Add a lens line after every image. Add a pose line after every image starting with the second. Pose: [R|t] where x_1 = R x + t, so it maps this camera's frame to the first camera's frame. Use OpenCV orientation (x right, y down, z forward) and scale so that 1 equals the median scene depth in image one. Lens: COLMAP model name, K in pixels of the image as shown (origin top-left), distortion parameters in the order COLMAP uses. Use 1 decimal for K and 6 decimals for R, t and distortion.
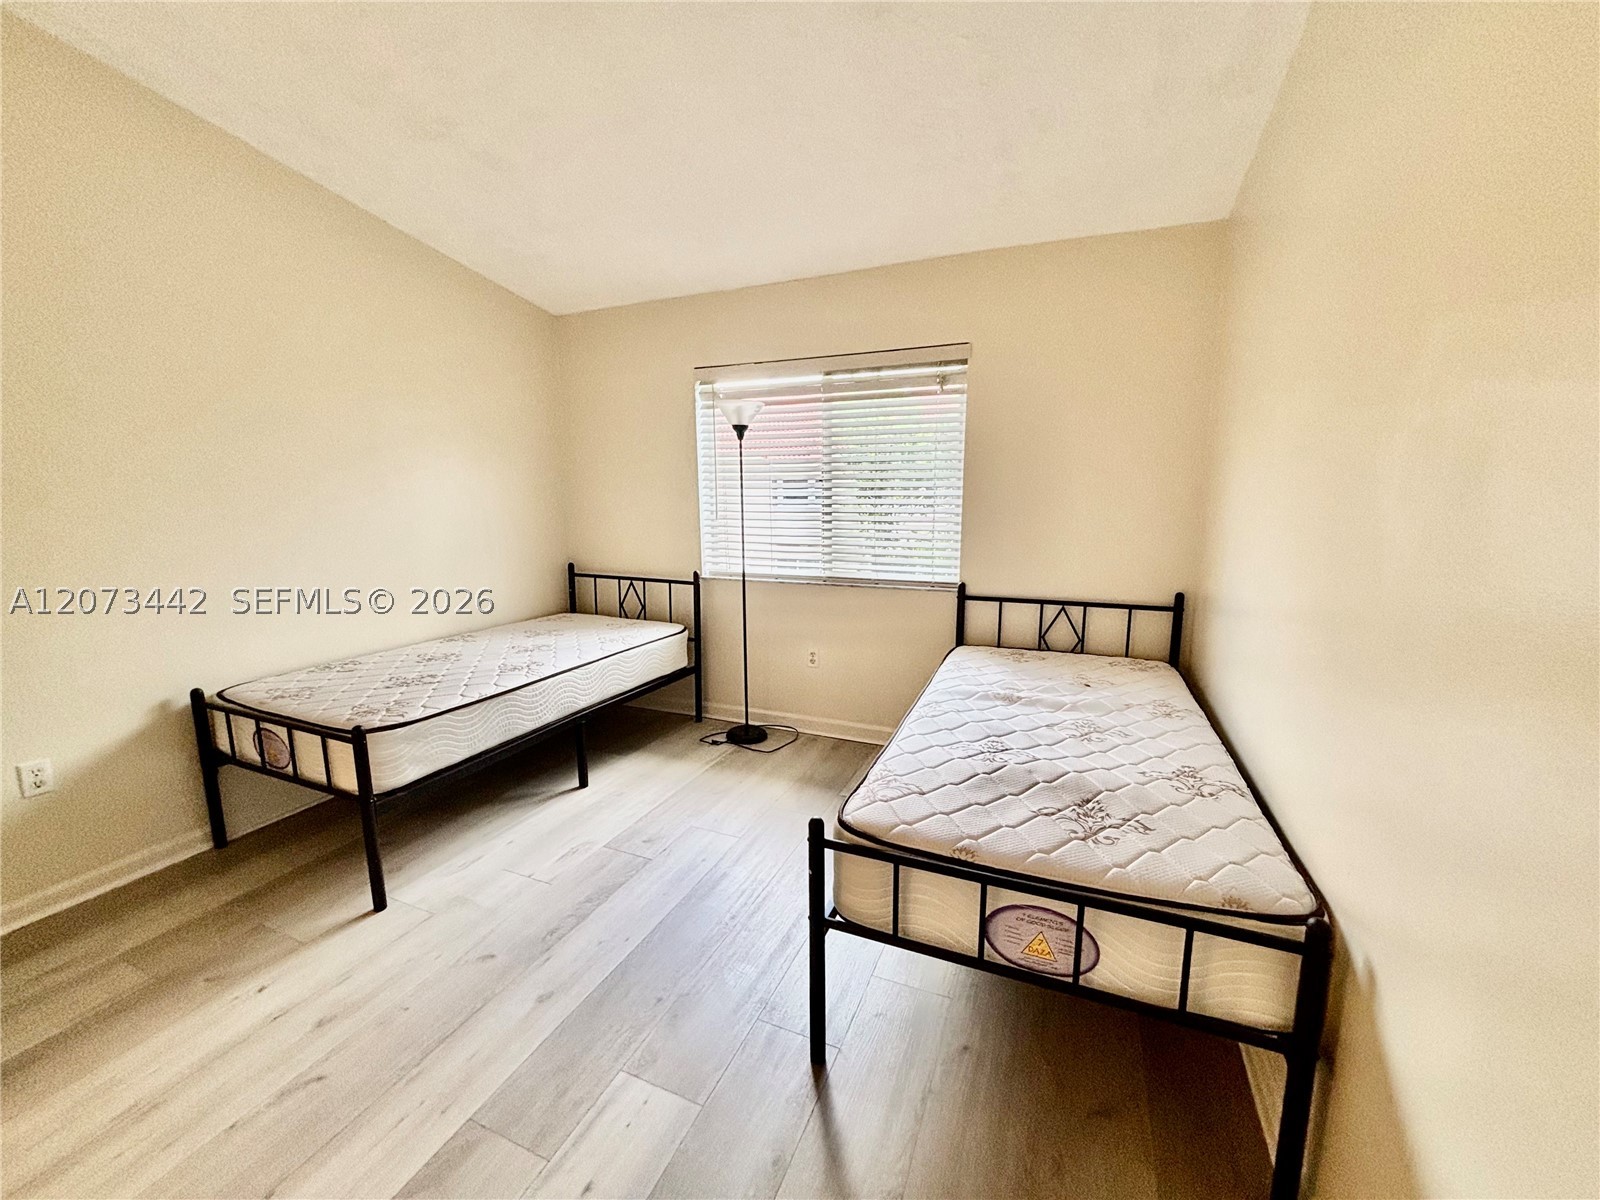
lens RADIAL K [[645.1, 0, 791.4], [0, 645.1, 591.5], [0, 0, 1]] dist [0.006393, -0.003426]
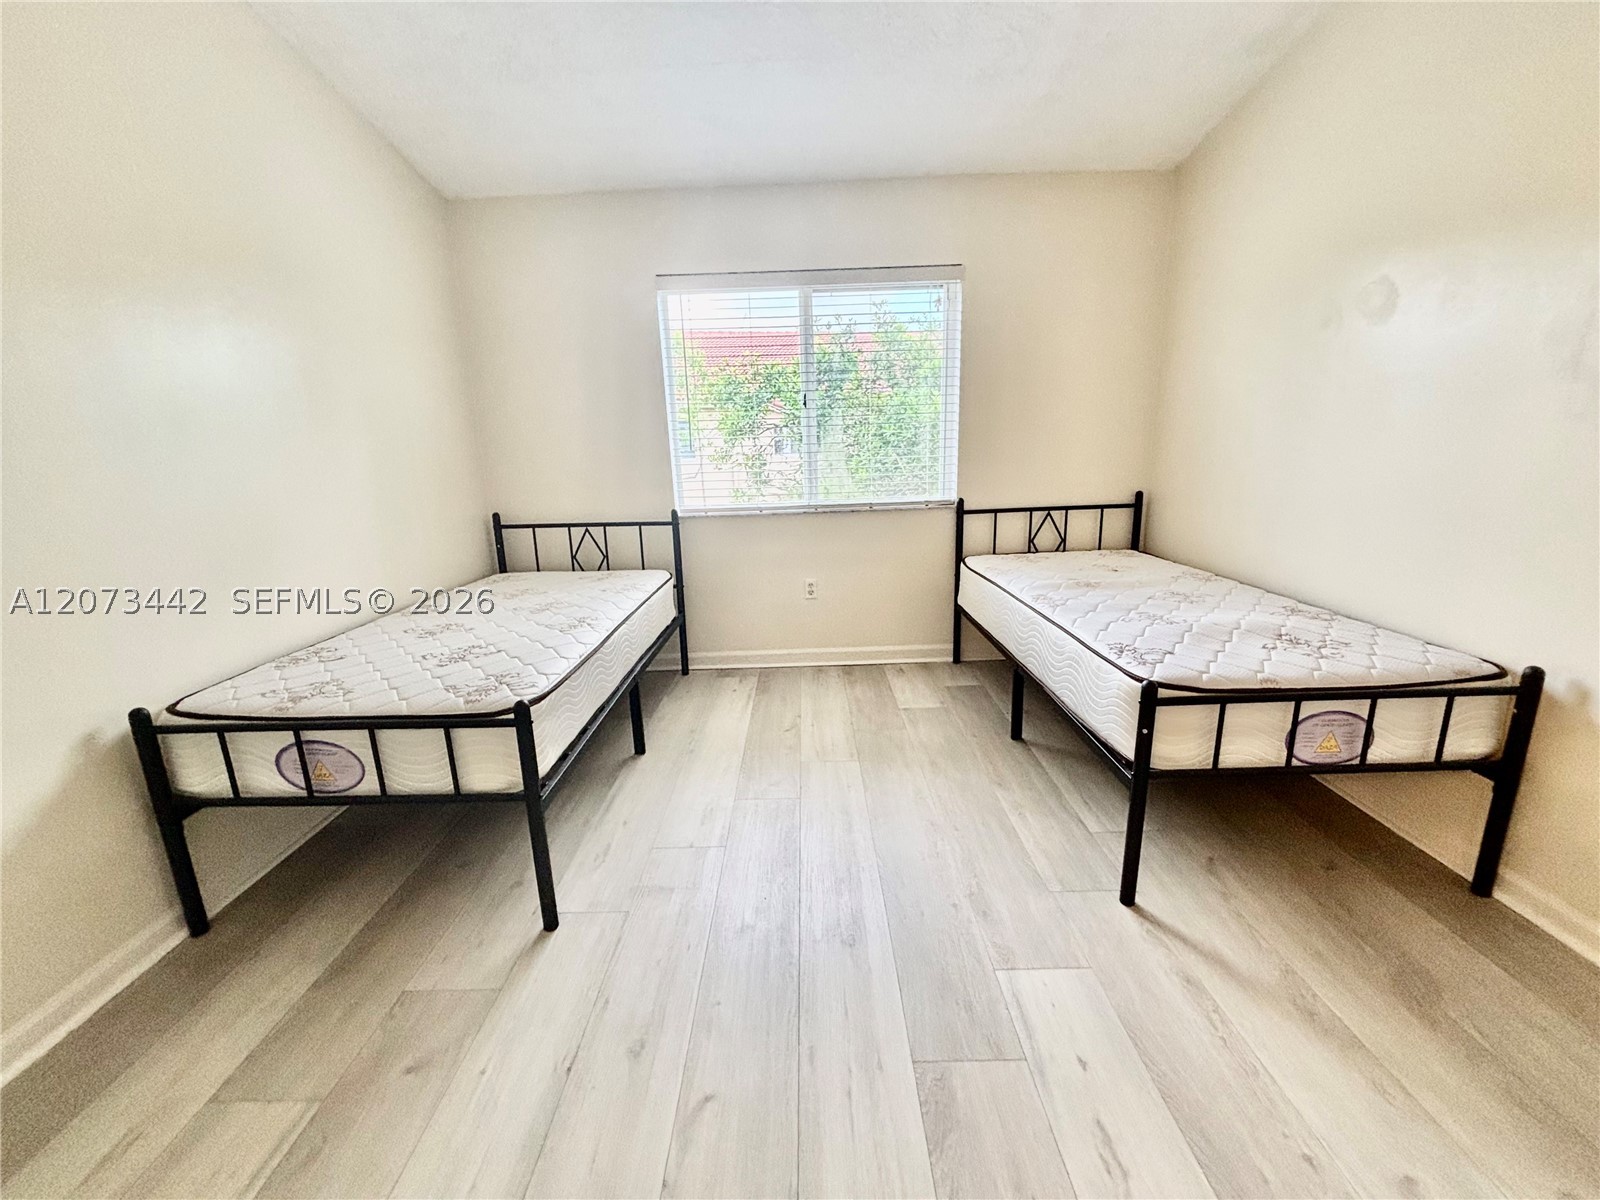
lens RADIAL K [[645.1, 0, 799.7], [0, 645.1, 601.0], [0, 0, 1]] dist [0.006393, -0.003426]
pose [[0.918382, -0.117698, 0.377786, -0.425319], [0.088662, 0.991671, 0.093419, 0.033462], [-0.385635, -0.052299, 0.921168, 0.118628]]
